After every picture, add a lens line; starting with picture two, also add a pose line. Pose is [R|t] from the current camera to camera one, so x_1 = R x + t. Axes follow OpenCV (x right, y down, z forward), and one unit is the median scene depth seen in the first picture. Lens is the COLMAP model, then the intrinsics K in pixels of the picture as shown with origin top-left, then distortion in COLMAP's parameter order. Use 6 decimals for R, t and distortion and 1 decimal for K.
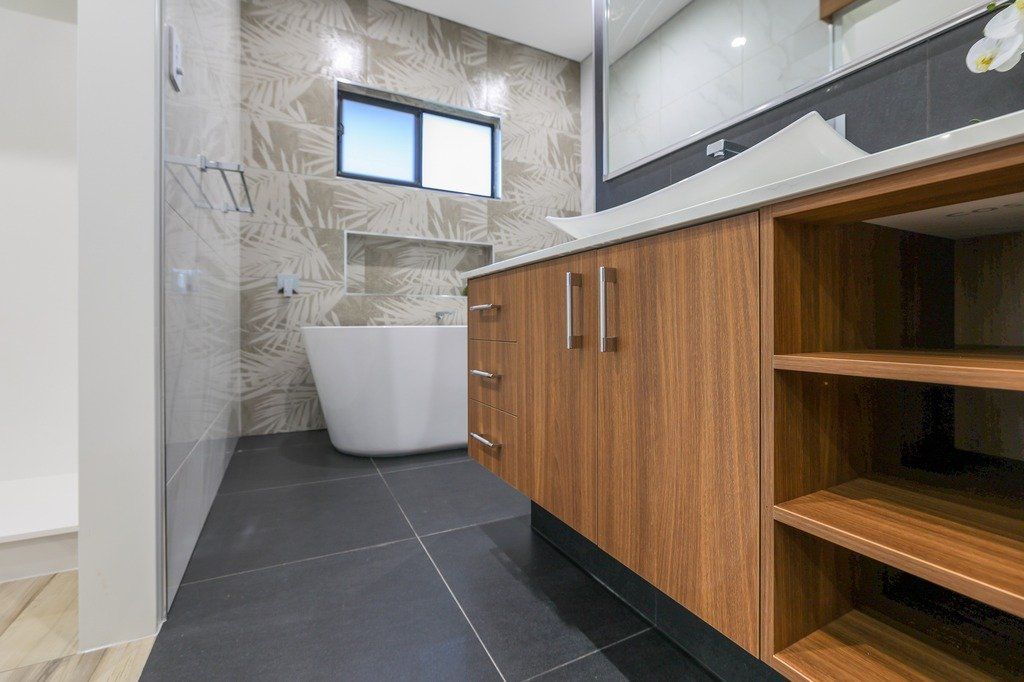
lens RADIAL K [[438.7, 0, 510.1], [0, 438.7, 328.9], [0, 0, 1]] dist [-0.001775, 0.000004]
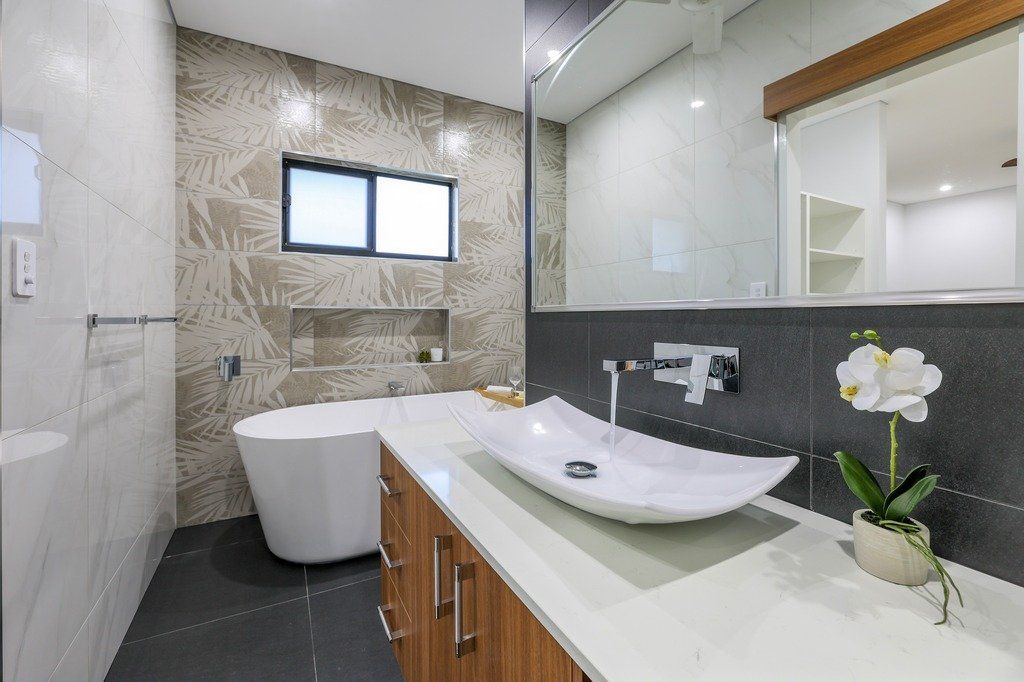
lens RADIAL K [[435.7, 0, 511.4], [0, 435.7, 318.8], [0, 0, 1]] dist [0.000359, 0.000285]
pose [[0.999683, 0.000892, 0.025180, 0.087020], [-0.000900, 1.000000, 0.000304, -0.195711], [-0.025179, -0.000327, 0.999683, 0.022949]]
